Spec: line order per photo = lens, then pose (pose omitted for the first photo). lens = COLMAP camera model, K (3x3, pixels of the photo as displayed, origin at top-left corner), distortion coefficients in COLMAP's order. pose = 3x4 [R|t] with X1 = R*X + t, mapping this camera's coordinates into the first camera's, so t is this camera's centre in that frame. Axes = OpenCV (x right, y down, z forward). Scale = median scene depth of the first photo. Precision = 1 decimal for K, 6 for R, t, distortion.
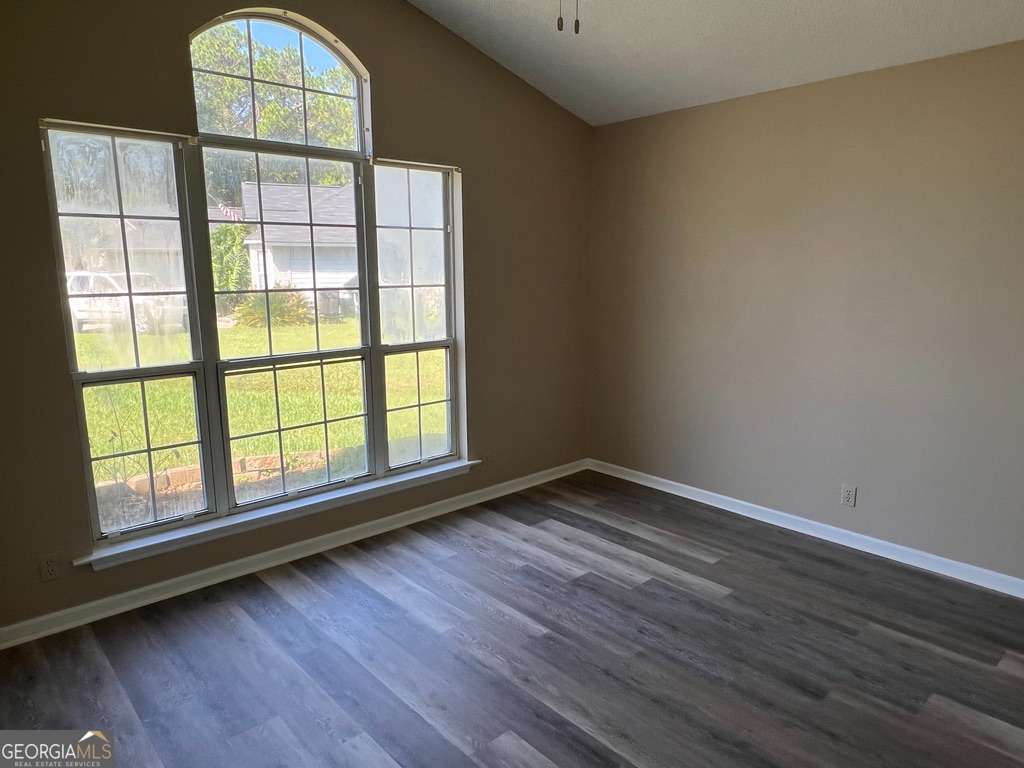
lens RADIAL K [[672.0, 0, 507.4], [0, 672.0, 384.5], [0, 0, 1]] dist [-0.002020, 0.000020]
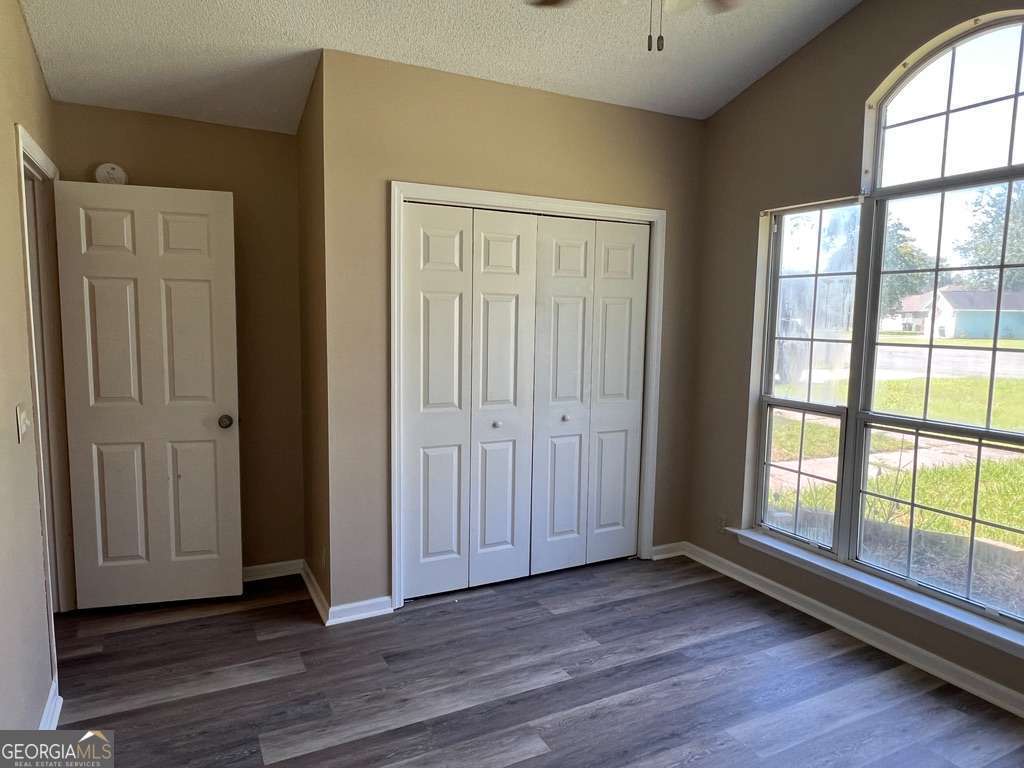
lens RADIAL K [[659.5, 0, 509.1], [0, 659.5, 384.8], [0, 0, 1]] dist [0.000497, 0.003046]
pose [[-0.253579, 0.104008, -0.961707, 0.651972], [-0.186993, 0.970179, 0.154230, -0.126359], [0.949069, 0.218942, -0.226568, 0.718584]]
